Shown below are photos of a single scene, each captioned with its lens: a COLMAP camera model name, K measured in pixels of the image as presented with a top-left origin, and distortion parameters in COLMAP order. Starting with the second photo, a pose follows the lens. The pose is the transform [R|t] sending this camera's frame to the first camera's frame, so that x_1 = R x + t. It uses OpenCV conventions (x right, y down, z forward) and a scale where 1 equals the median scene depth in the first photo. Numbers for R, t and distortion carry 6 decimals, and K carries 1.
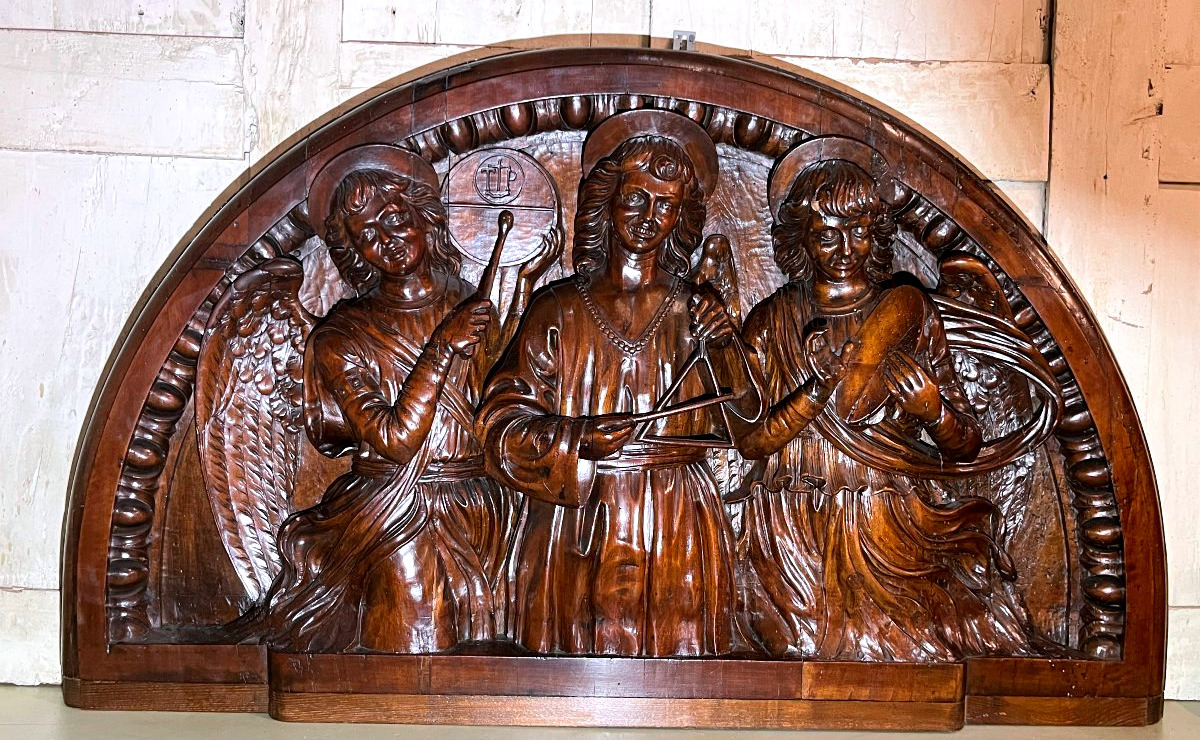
lens RADIAL K [[1066.1, 0, 601.7], [0, 1066.1, 366.4], [0, 0, 1]] dist [0.075936, 0.000653]
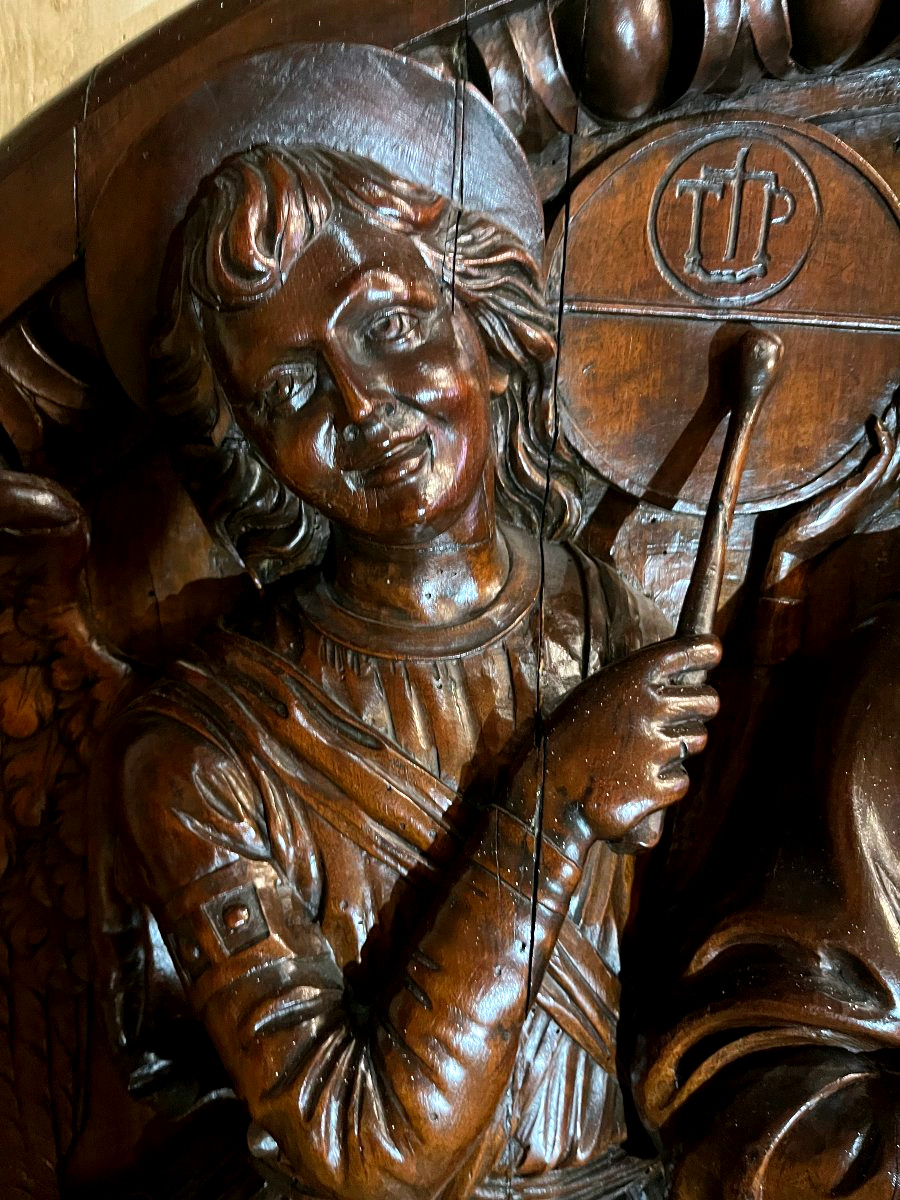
lens RADIAL K [[929.5, 0, 447.5], [0, 929.5, 604.0], [0, 0, 1]] dist [0.006124, 0.005483]
pose [[0.996647, 0.031977, -0.075317, -0.157121], [-0.031203, 0.999448, 0.011431, -0.071330], [0.075640, -0.009042, 0.997094, 0.755599]]
